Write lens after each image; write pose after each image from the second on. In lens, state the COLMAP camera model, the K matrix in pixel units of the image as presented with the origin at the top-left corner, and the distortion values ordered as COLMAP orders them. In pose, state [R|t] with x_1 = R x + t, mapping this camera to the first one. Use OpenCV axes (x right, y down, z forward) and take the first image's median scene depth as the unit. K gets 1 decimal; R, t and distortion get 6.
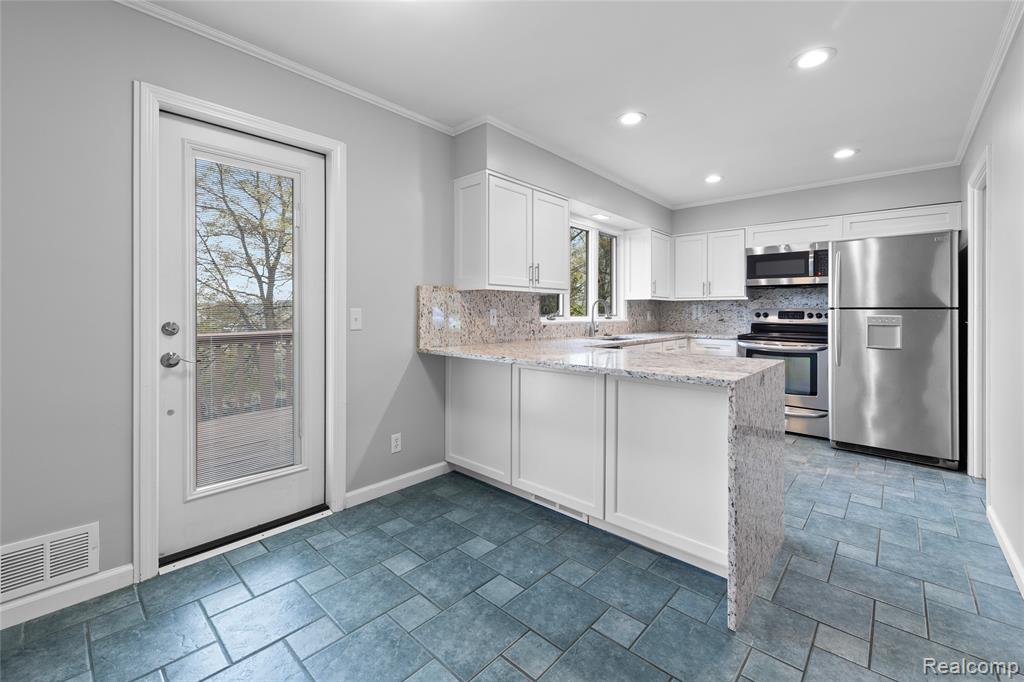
lens RADIAL K [[426.9, 0, 515.2], [0, 426.9, 312.5], [0, 0, 1]] dist [0.000969, -0.000075]
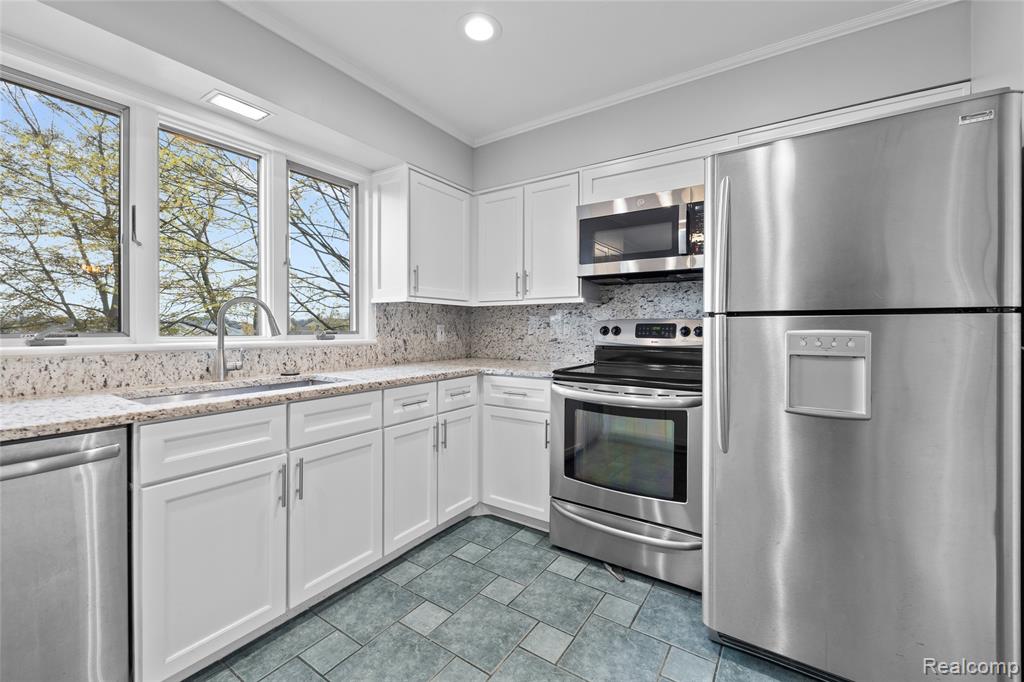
lens RADIAL K [[414.0, 0, 525.8], [0, 414.0, 333.2], [0, 0, 1]] dist [-0.000146, -0.000389]
pose [[0.987261, -0.003829, 0.159062, 0.414380], [0.002489, 0.999960, 0.008621, 0.004325], [-0.159089, -0.008116, 0.987231, 0.522096]]
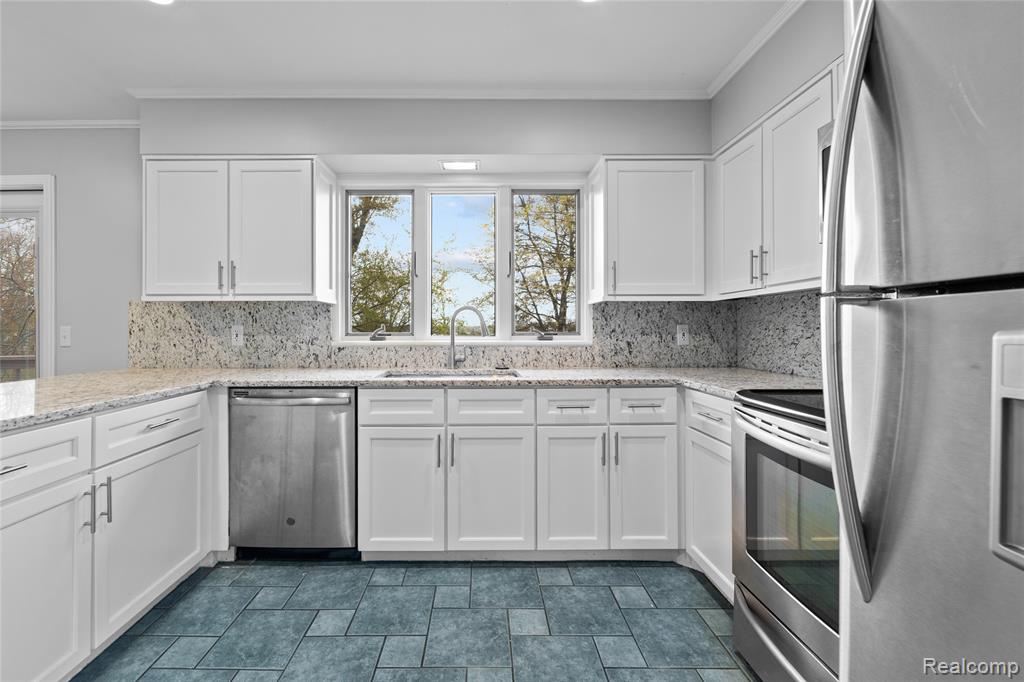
lens RADIAL K [[432.4, 0, 480.3], [0, 432.4, 328.7], [0, 0, 1]] dist [0.002769, 0.000259]
pose [[0.663836, -0.009173, -0.747822, 0.648571], [0.003371, 0.999951, -0.009273, 0.005709], [0.747871, 0.003635, 0.663834, 0.614015]]
